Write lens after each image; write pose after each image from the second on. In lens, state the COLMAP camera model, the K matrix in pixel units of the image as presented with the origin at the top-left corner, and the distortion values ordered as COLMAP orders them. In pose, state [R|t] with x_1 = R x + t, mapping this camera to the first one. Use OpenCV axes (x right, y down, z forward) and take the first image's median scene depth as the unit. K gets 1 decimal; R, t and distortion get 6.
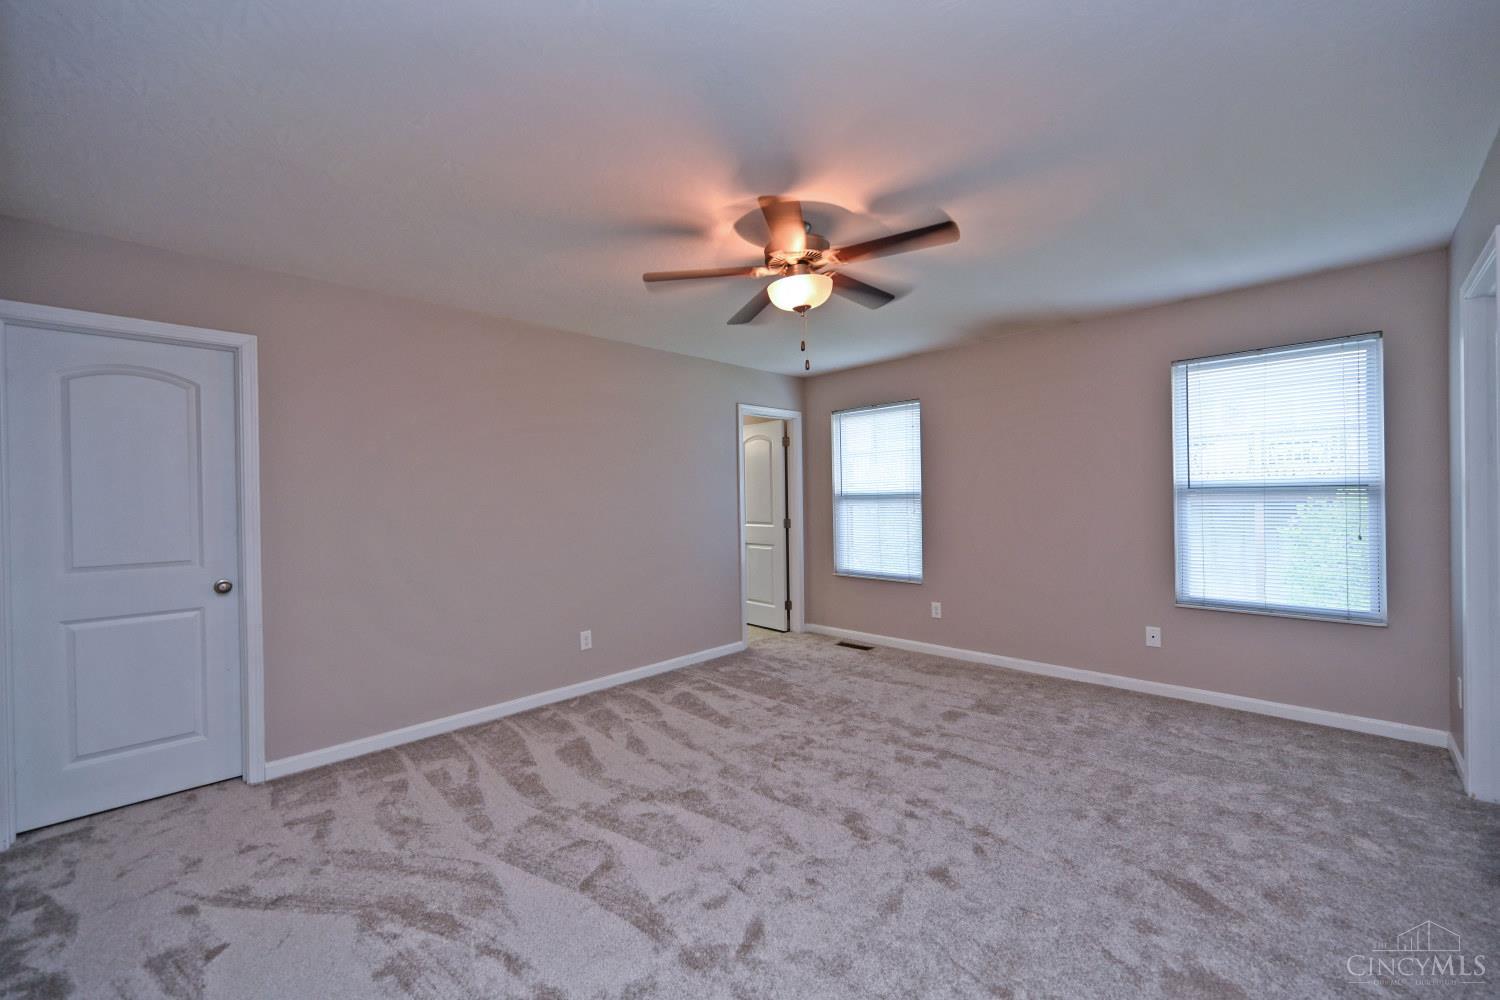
lens RADIAL K [[605.5, 0, 745.4], [0, 605.5, 509.0], [0, 0, 1]] dist [0.005959, -0.000484]
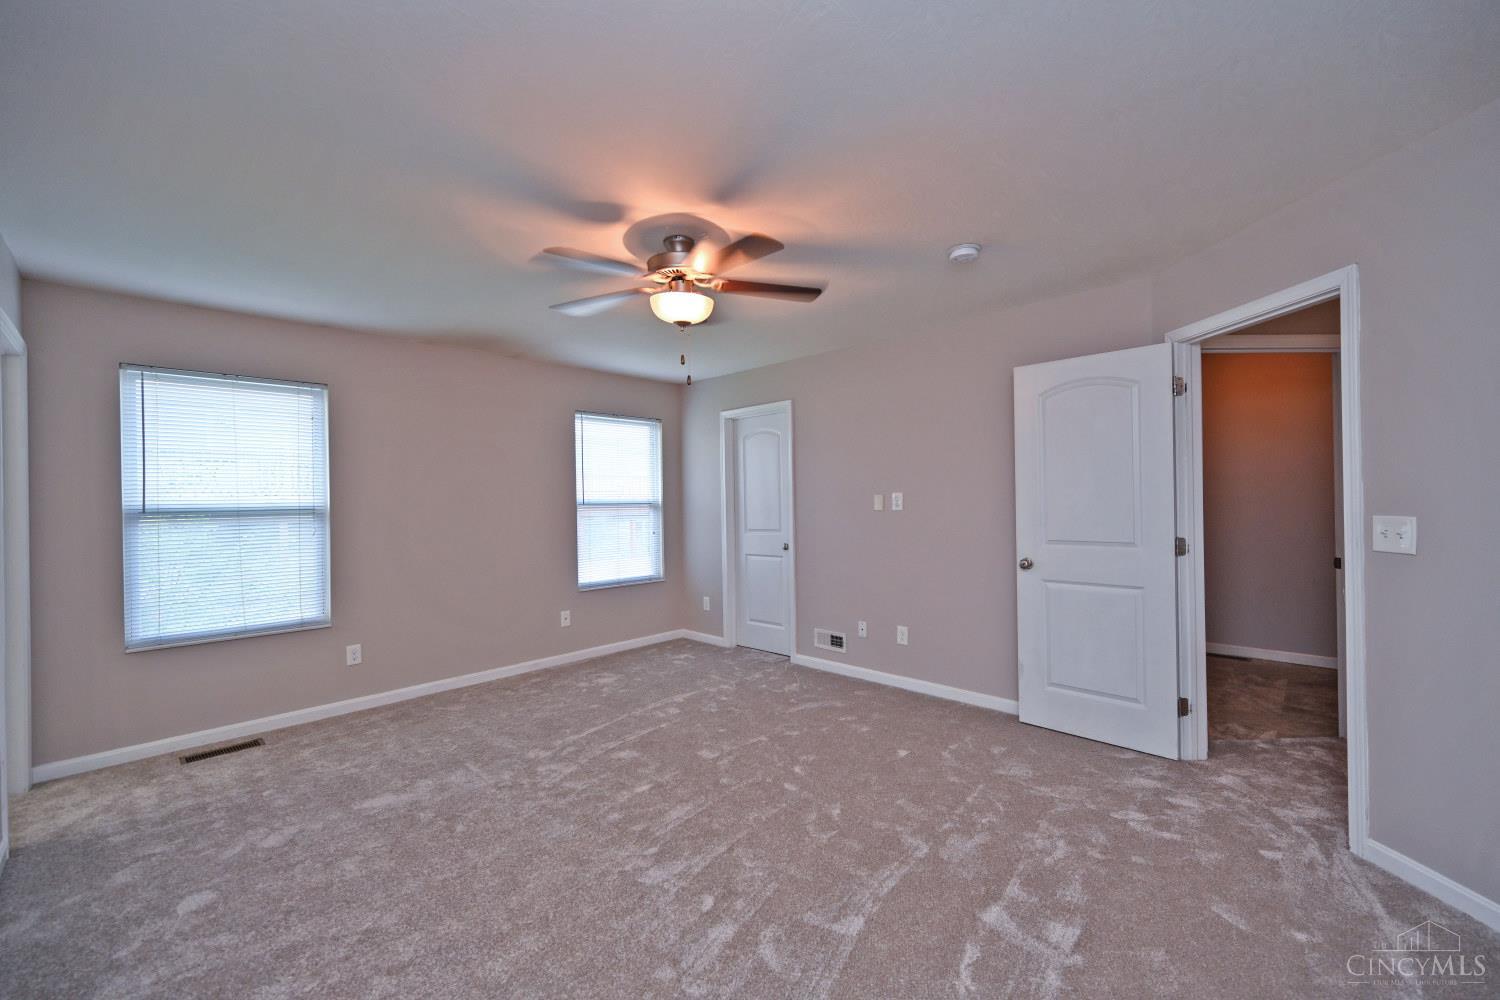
lens RADIAL K [[605.5, 0, 742.2], [0, 605.5, 499.5], [0, 0, 1]] dist [0.005959, -0.000484]
pose [[-0.004426, 0.024347, 0.999694, -0.472057], [0.037731, 0.998996, -0.024163, 0.001938], [-0.999278, 0.037613, -0.005340, 0.471654]]
